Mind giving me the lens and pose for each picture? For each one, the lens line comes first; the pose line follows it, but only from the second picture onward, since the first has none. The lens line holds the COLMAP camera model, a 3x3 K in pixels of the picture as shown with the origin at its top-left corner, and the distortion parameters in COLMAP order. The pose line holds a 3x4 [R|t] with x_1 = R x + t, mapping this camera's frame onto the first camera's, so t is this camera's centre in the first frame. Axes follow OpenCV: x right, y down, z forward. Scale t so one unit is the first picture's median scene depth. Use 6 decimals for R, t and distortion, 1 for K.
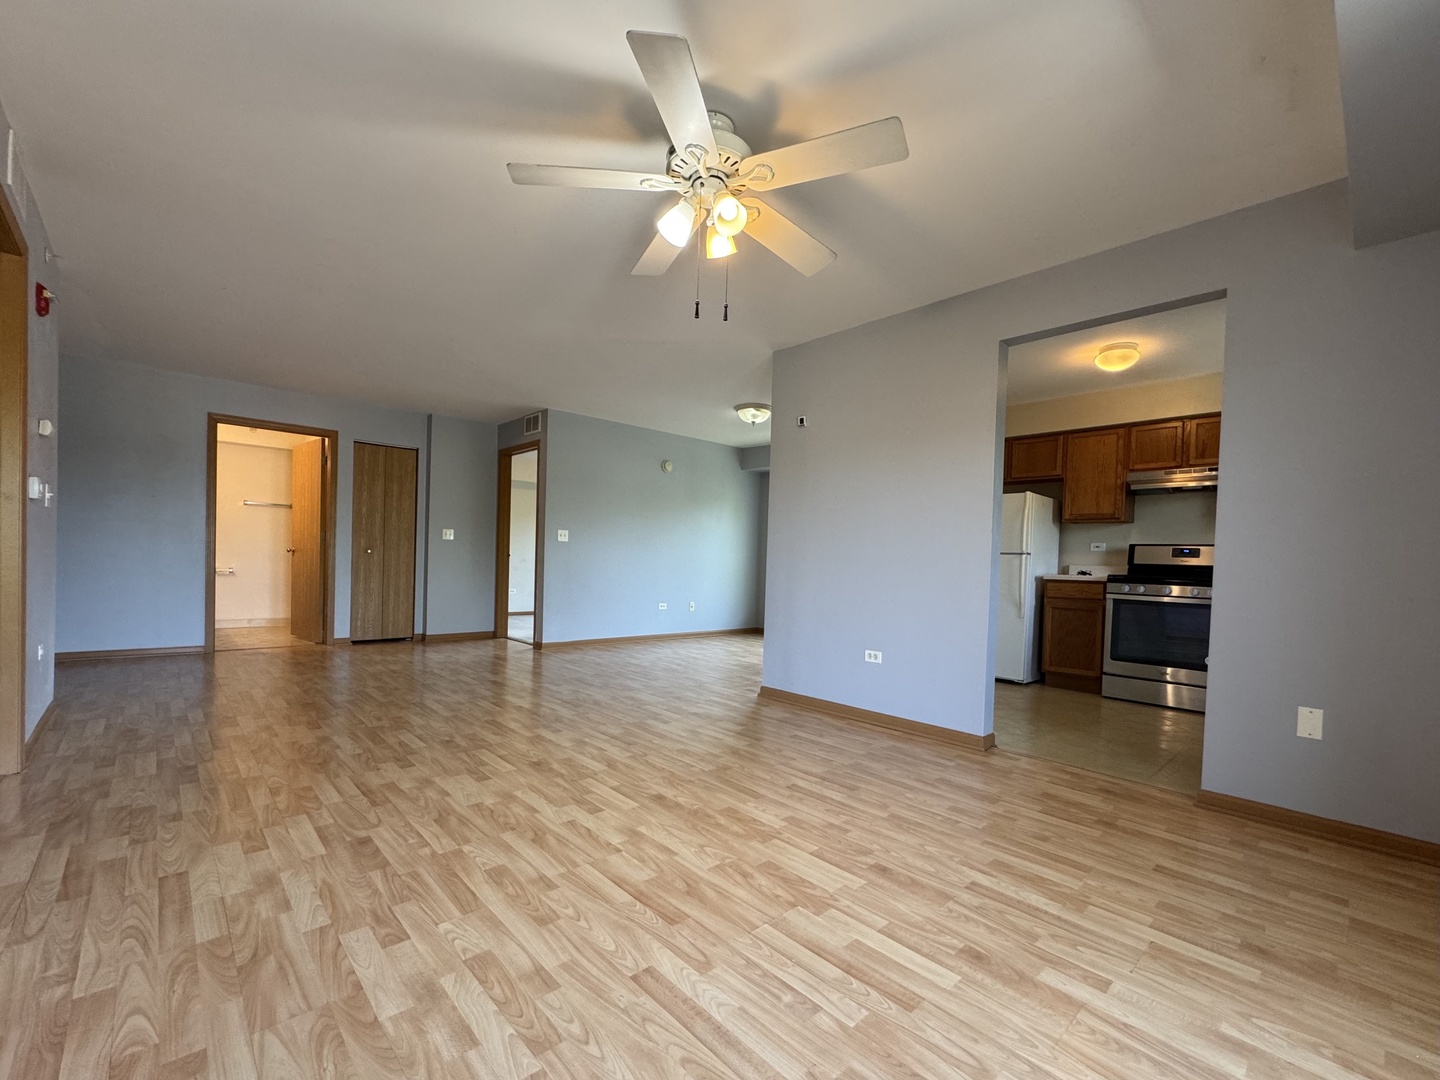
lens RADIAL K [[605.3, 0, 724.2], [0, 605.3, 586.3], [0, 0, 1]] dist [-0.005005, 0.000109]
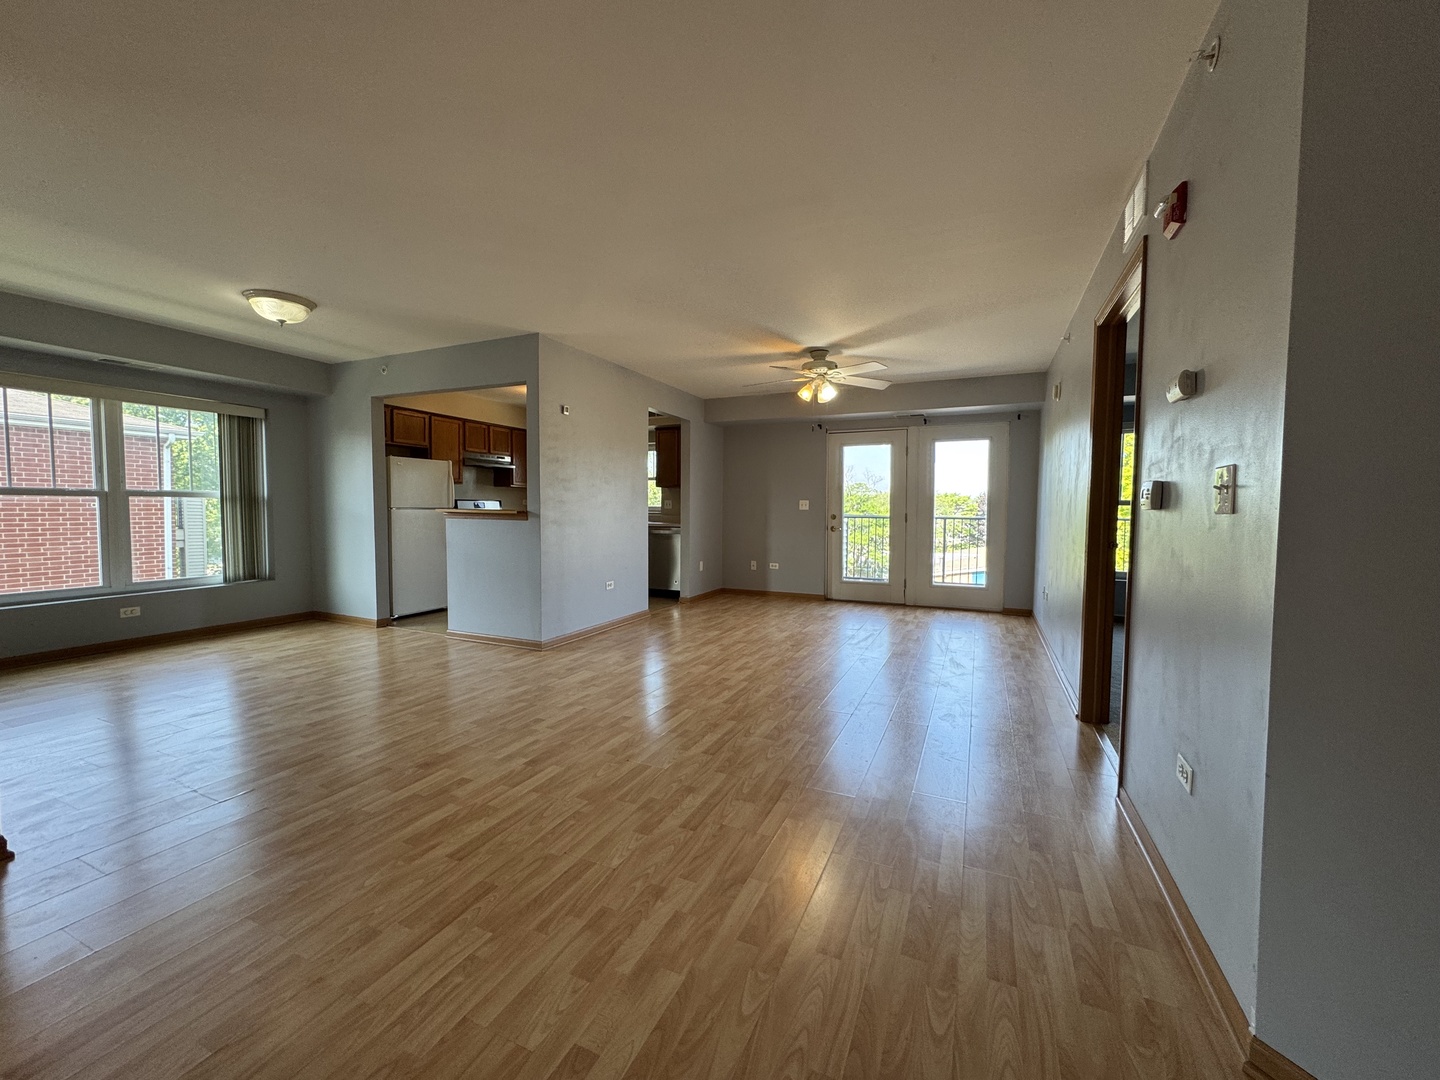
lens RADIAL K [[573.7, 0, 720.0], [0, 573.7, 540.0], [0, 0, 1]] dist [-0.005506, 0.000591]
pose [[-0.374140, -0.082035, 0.923737, -0.889235], [0.024291, 0.994871, 0.098191, -0.097806], [-0.927054, 0.059176, -0.370228, 0.973505]]
